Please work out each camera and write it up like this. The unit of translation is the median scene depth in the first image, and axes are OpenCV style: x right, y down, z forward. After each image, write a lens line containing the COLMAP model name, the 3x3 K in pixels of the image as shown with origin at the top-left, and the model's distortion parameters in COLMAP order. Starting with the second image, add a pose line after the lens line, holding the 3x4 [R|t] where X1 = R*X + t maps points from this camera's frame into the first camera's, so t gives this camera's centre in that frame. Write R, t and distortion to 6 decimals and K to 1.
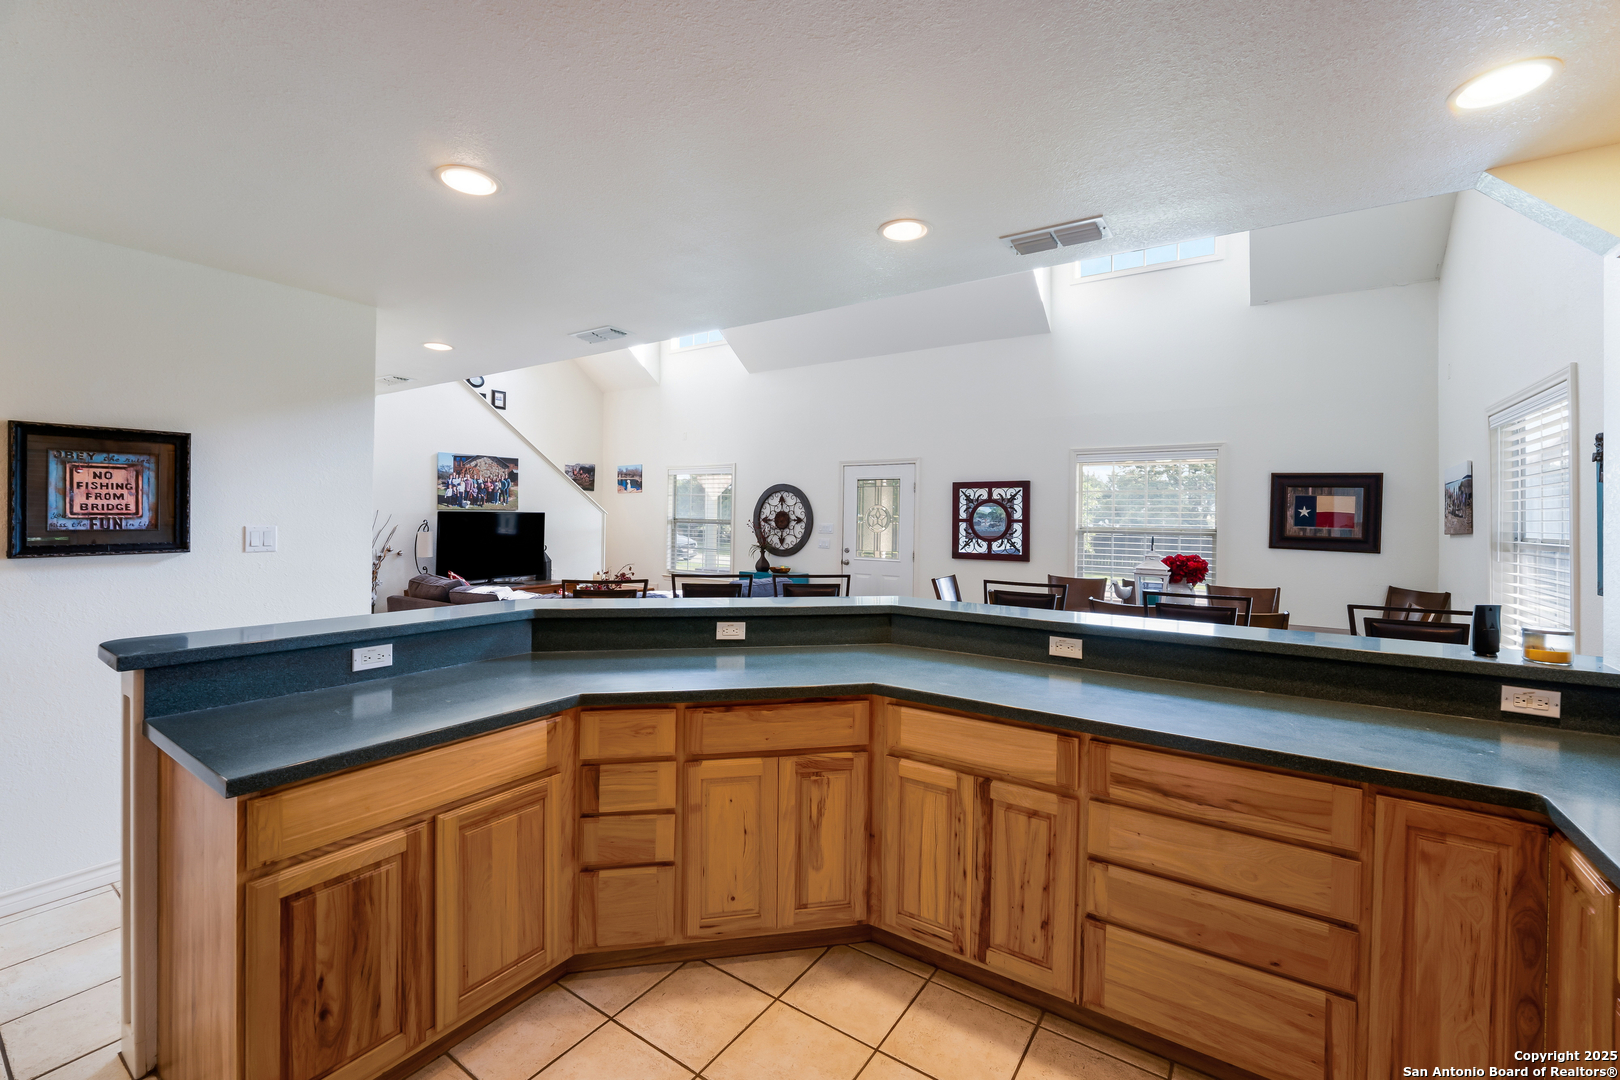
lens RADIAL K [[661.2, 0, 818.3], [0, 661.2, 515.1], [0, 0, 1]] dist [-0.016762, 0.000016]
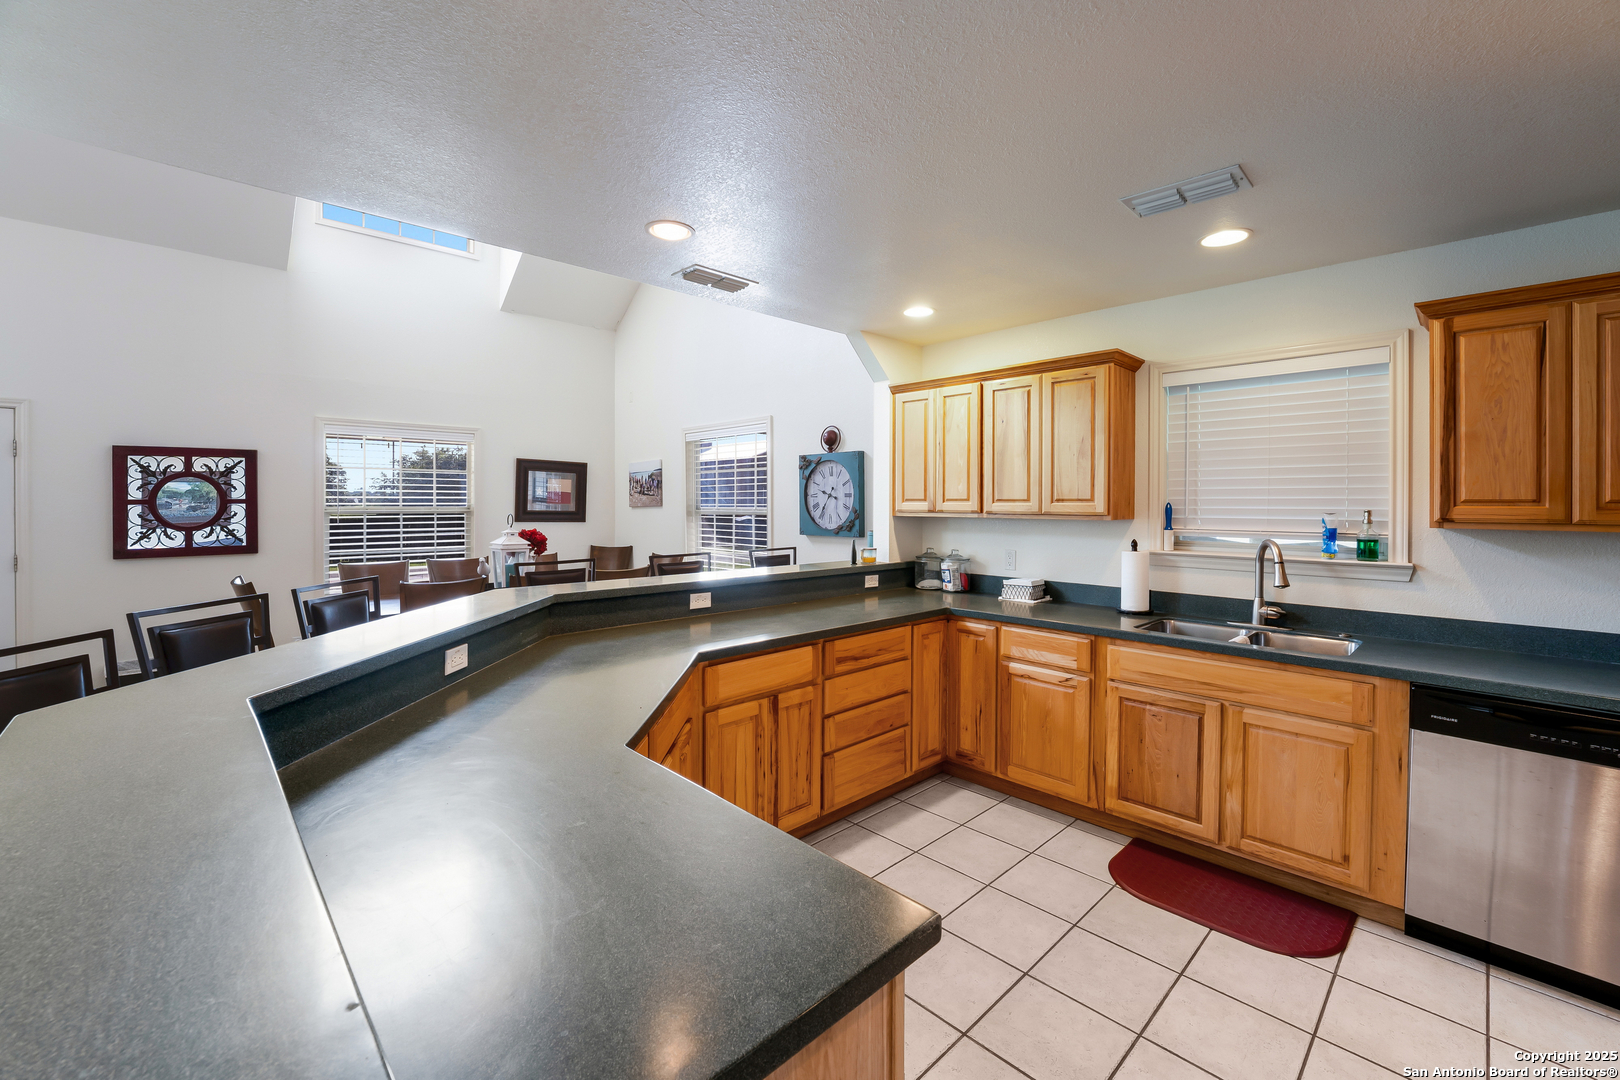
lens RADIAL K [[671.9, 0, 812.9], [0, 671.9, 505.4], [0, 0, 1]] dist [-0.021678, -0.000289]
pose [[0.217384, -0.017915, 0.975922, -0.287471], [-0.002505, 0.999818, 0.018912, -0.002821], [-0.976083, -0.006556, 0.217300, 0.173846]]
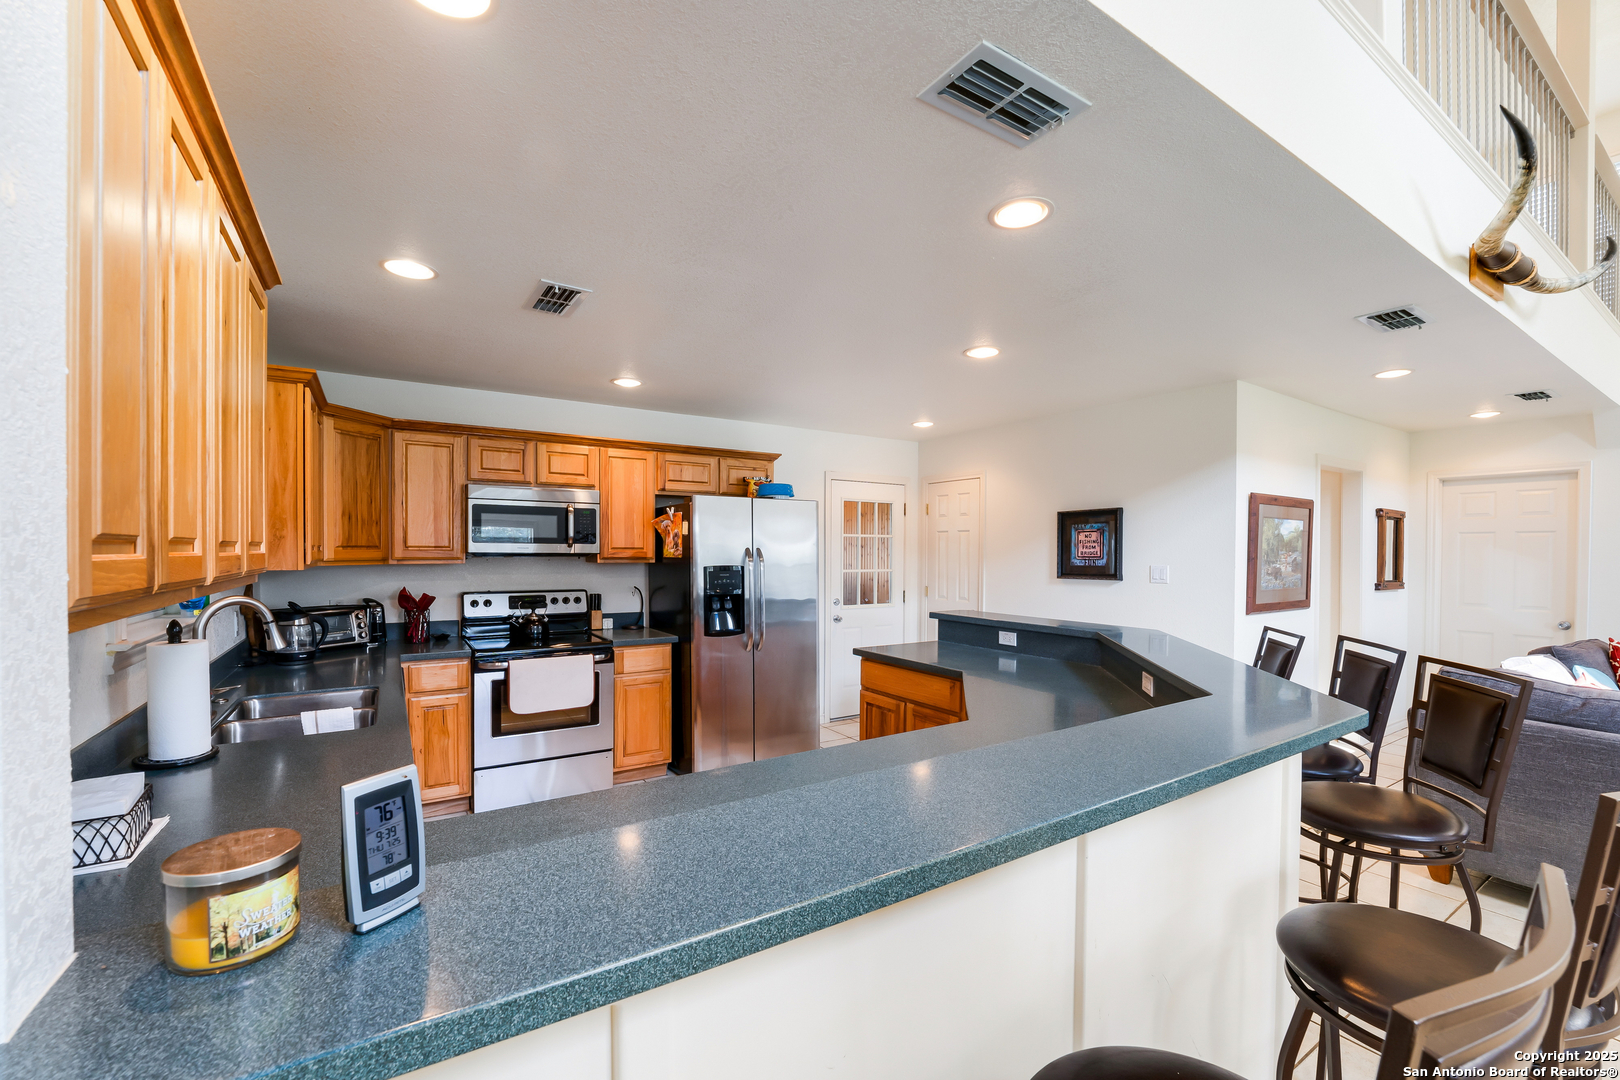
lens RADIAL K [[660.8, 0, 787.2], [0, 660.8, 561.4], [0, 0, 1]] dist [-0.021549, 0.000058]
pose [[-0.416548, -0.002438, -0.909111, 0.339303], [-0.010210, 0.999946, 0.001996, 0.005583], [0.909057, 0.010113, -0.416550, 0.359416]]
